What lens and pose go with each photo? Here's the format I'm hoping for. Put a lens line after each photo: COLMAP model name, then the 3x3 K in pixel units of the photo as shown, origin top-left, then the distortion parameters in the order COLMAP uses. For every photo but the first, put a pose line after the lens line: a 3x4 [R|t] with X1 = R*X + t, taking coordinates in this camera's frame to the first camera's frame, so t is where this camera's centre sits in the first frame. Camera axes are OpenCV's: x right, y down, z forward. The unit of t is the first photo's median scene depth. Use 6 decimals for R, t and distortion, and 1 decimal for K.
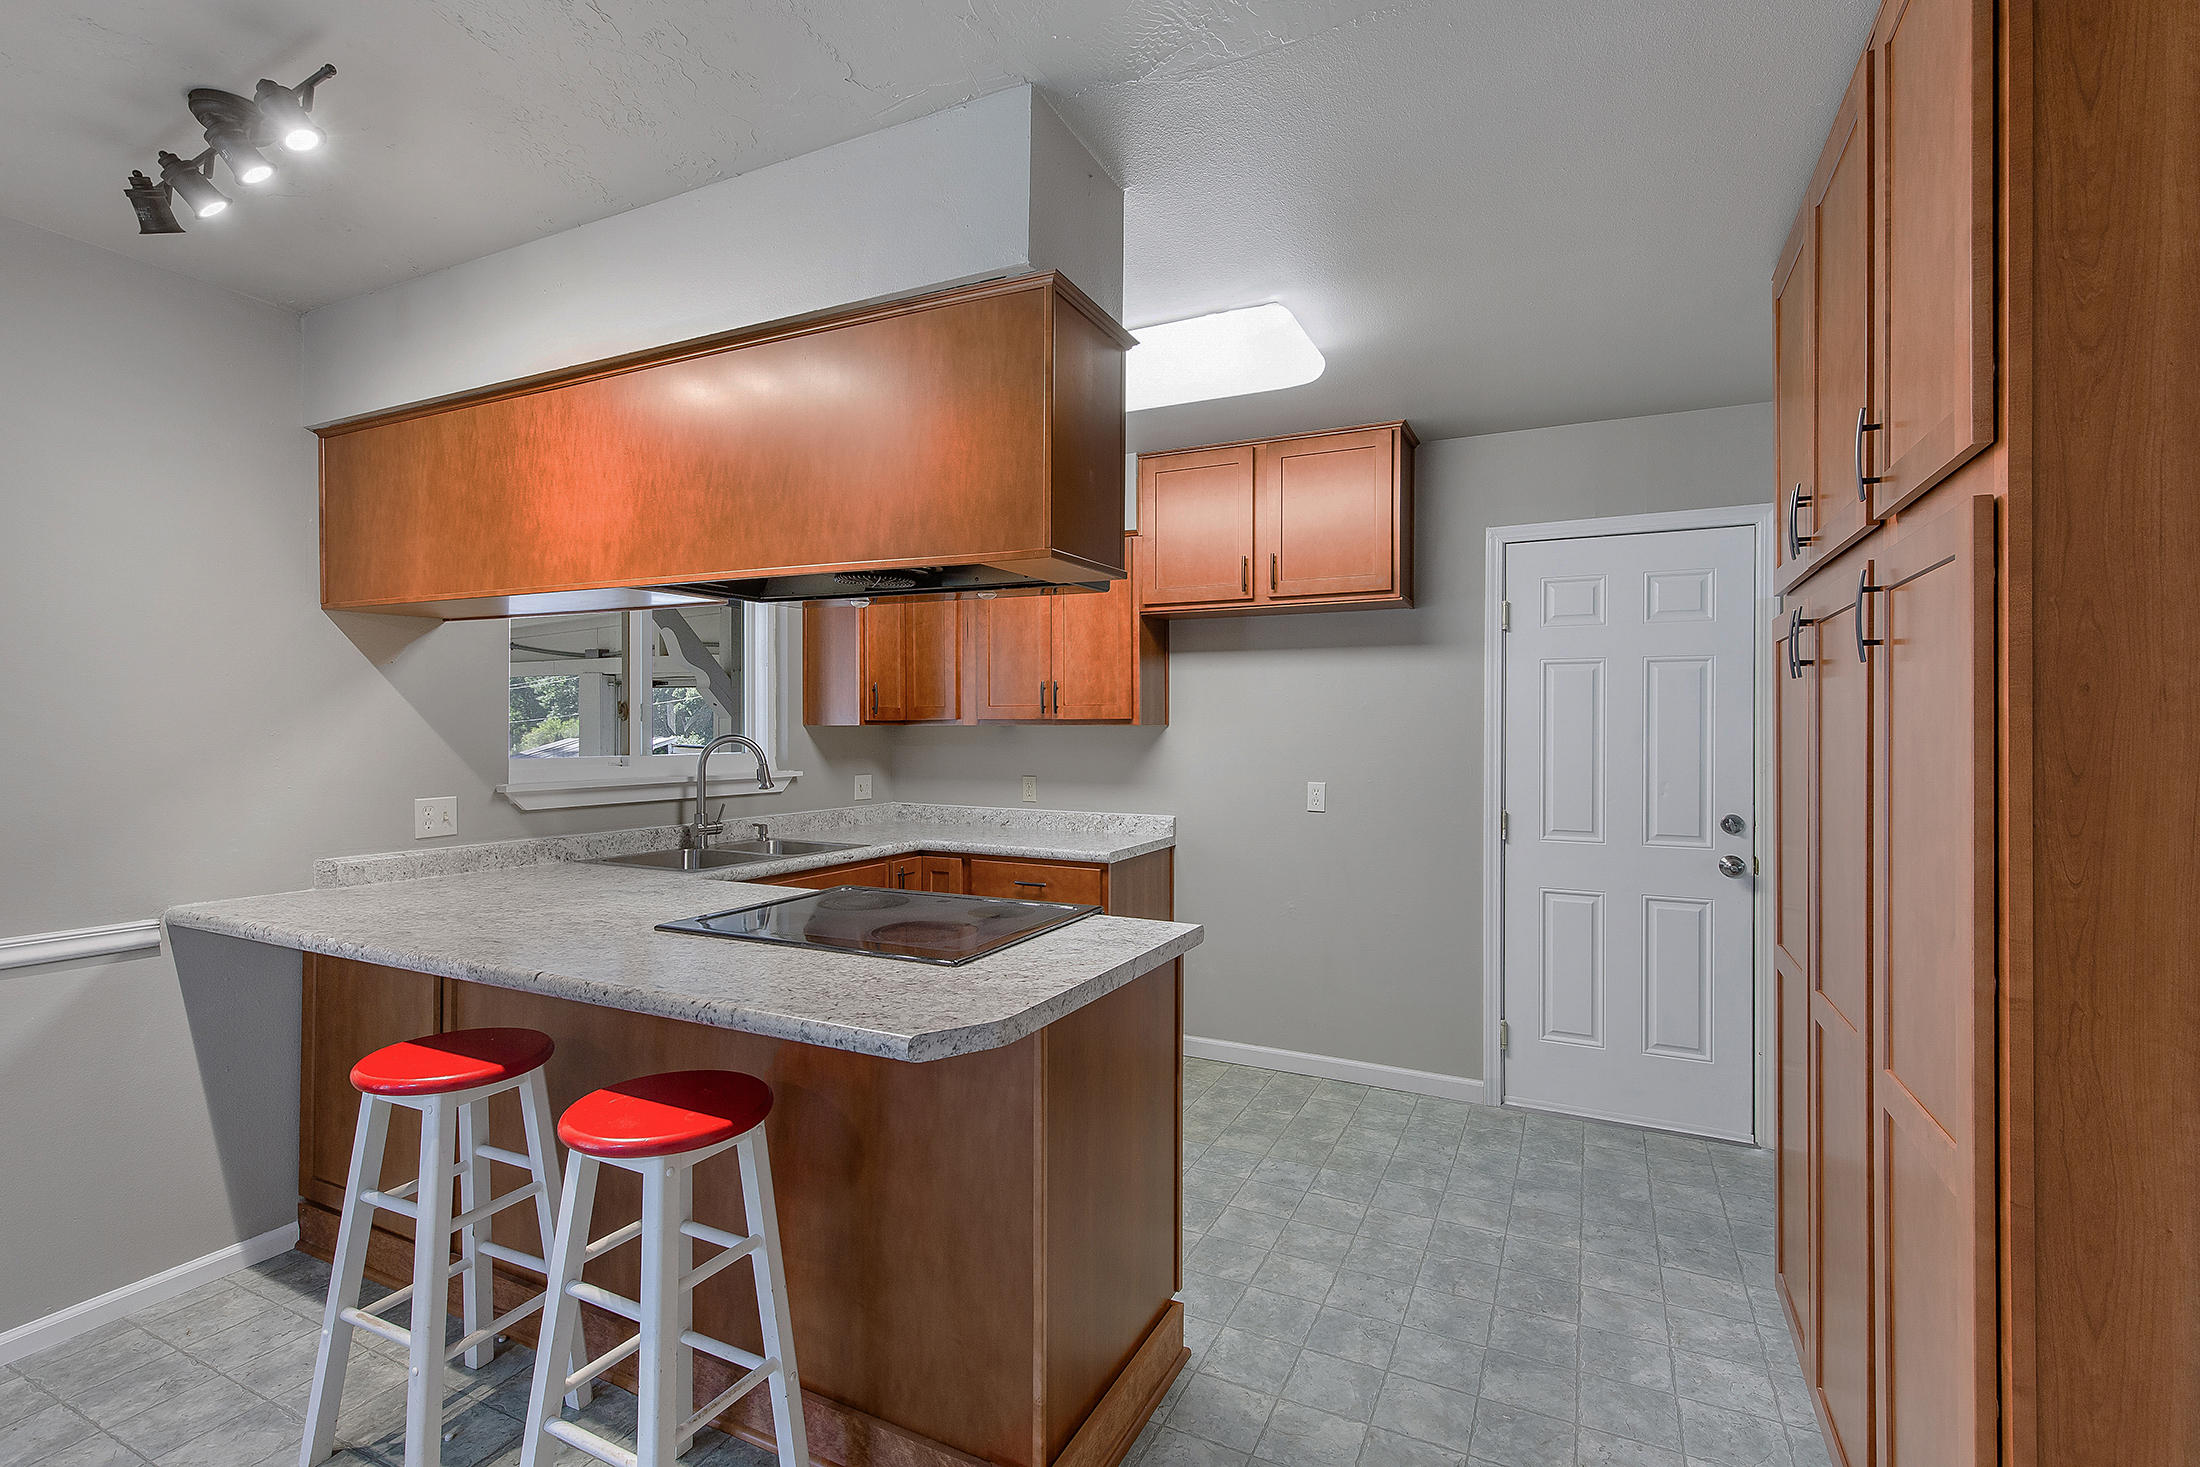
lens RADIAL K [[997.5, 0, 1100.0], [0, 997.5, 733.5], [0, 0, 1]] dist [0.013785, 0.000131]
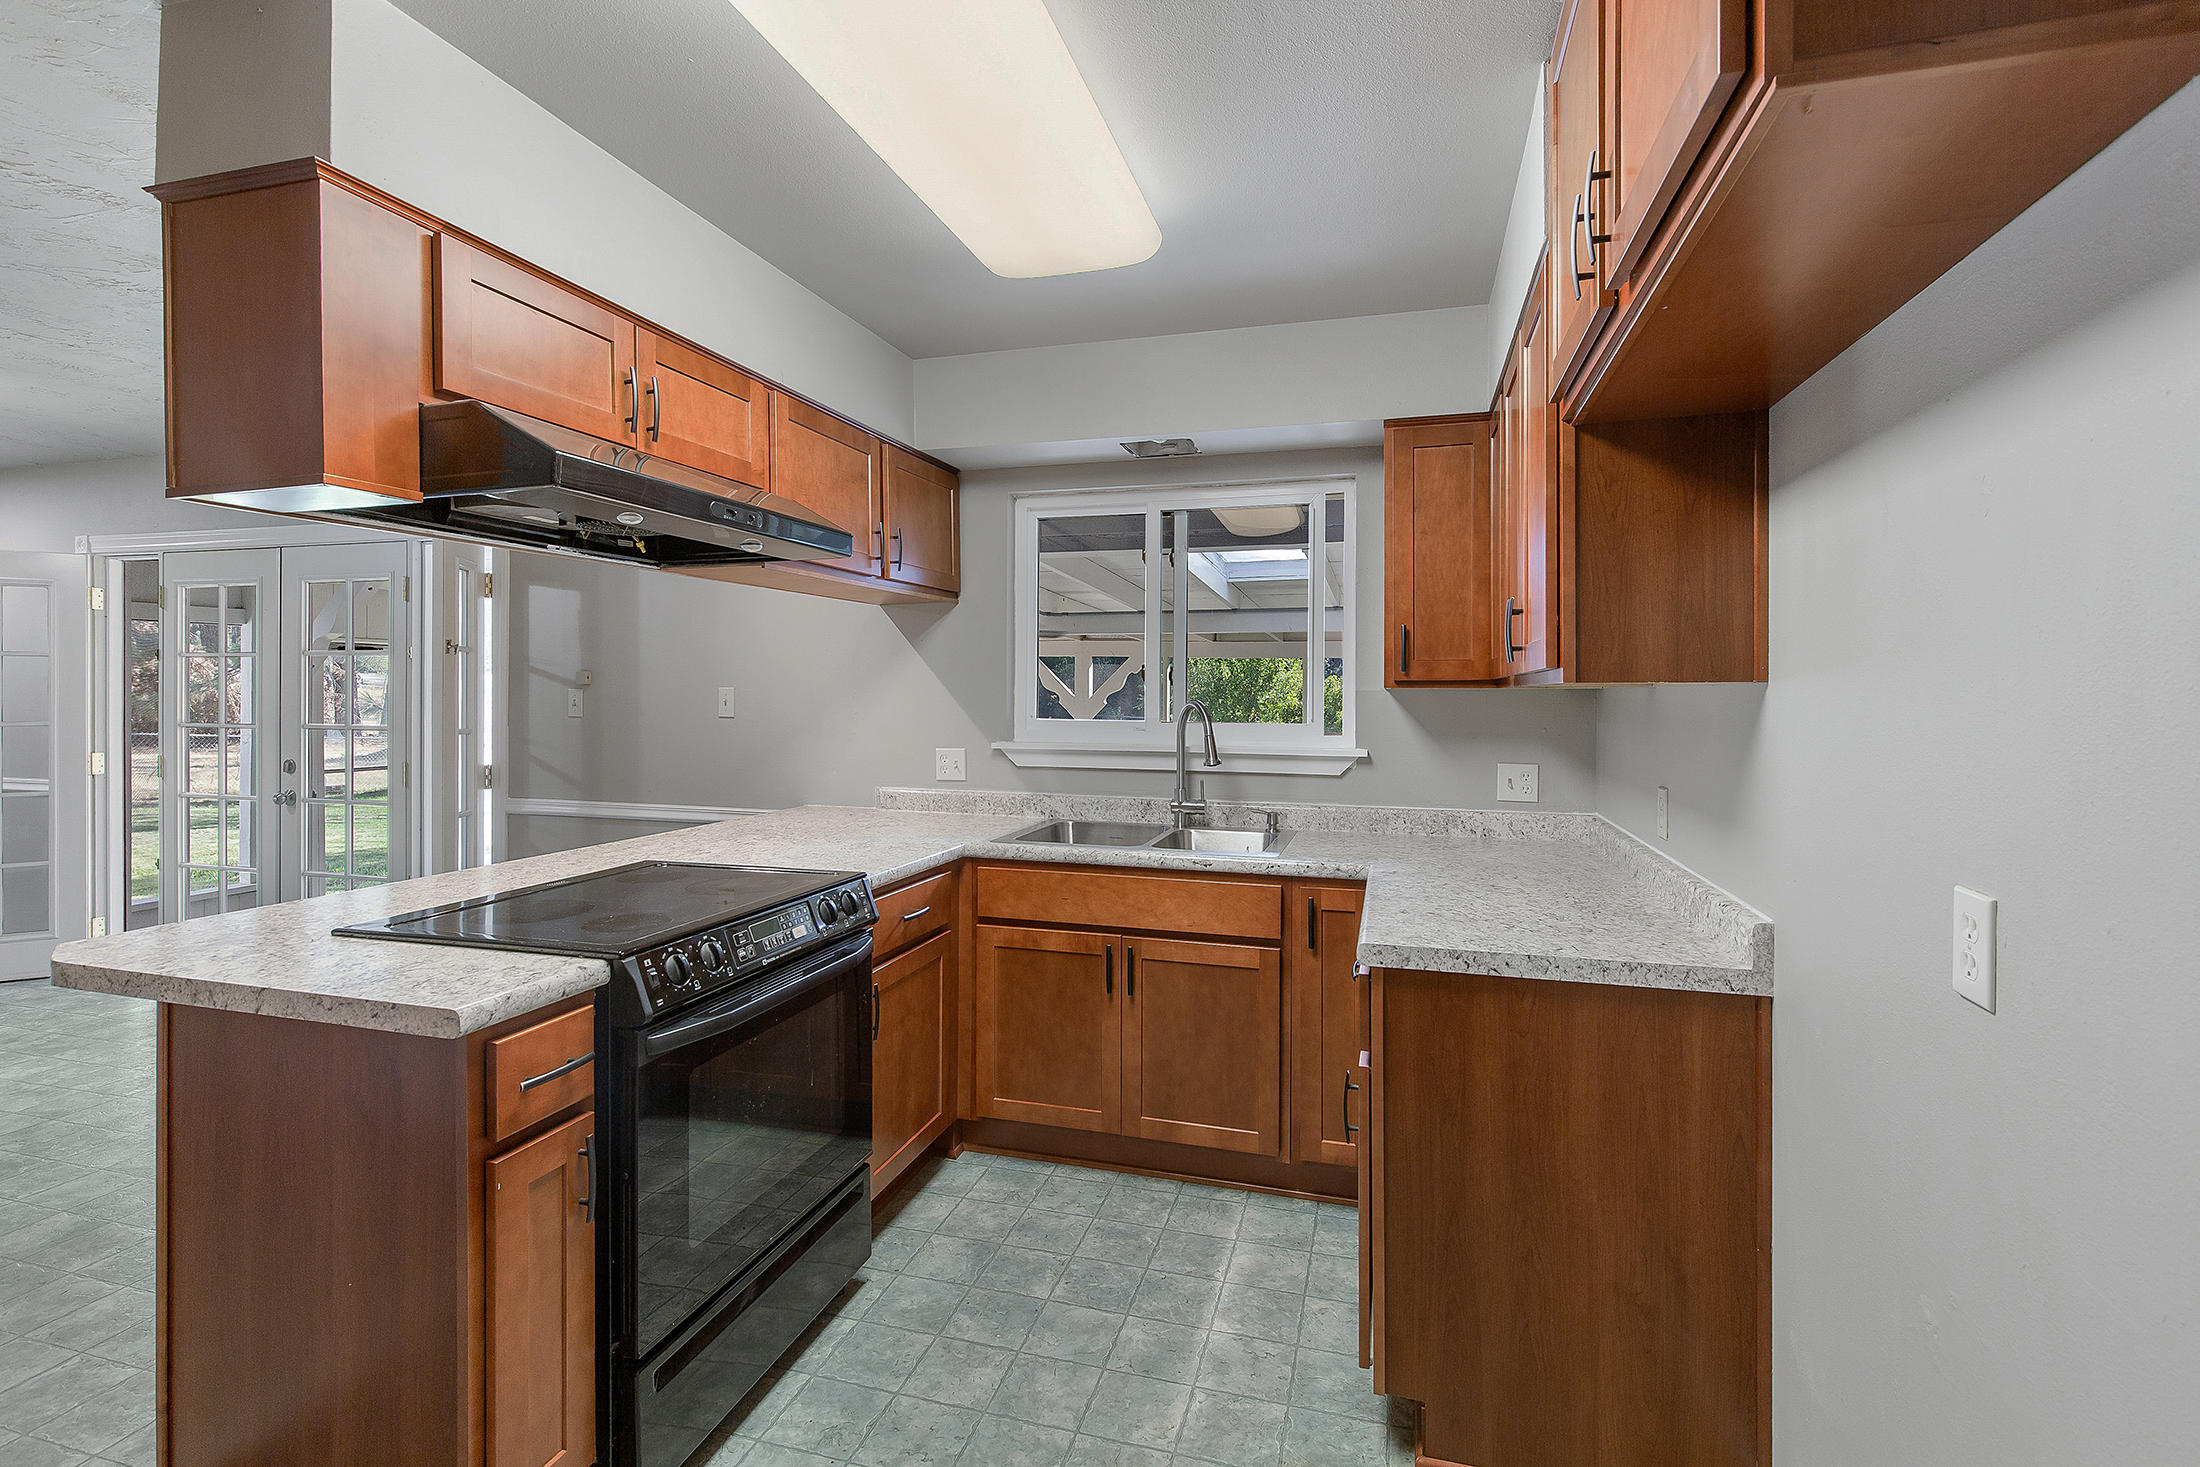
lens RADIAL K [[1005.9, 0, 1109.6], [0, 1005.9, 700.9], [0, 0, 1]] dist [-0.036010, 0.007660]
pose [[0.170638, 0.004658, -0.985323, 0.464559], [-0.008756, 0.999957, 0.003211, 0.000373], [0.985295, 0.008080, 0.170671, 0.786880]]
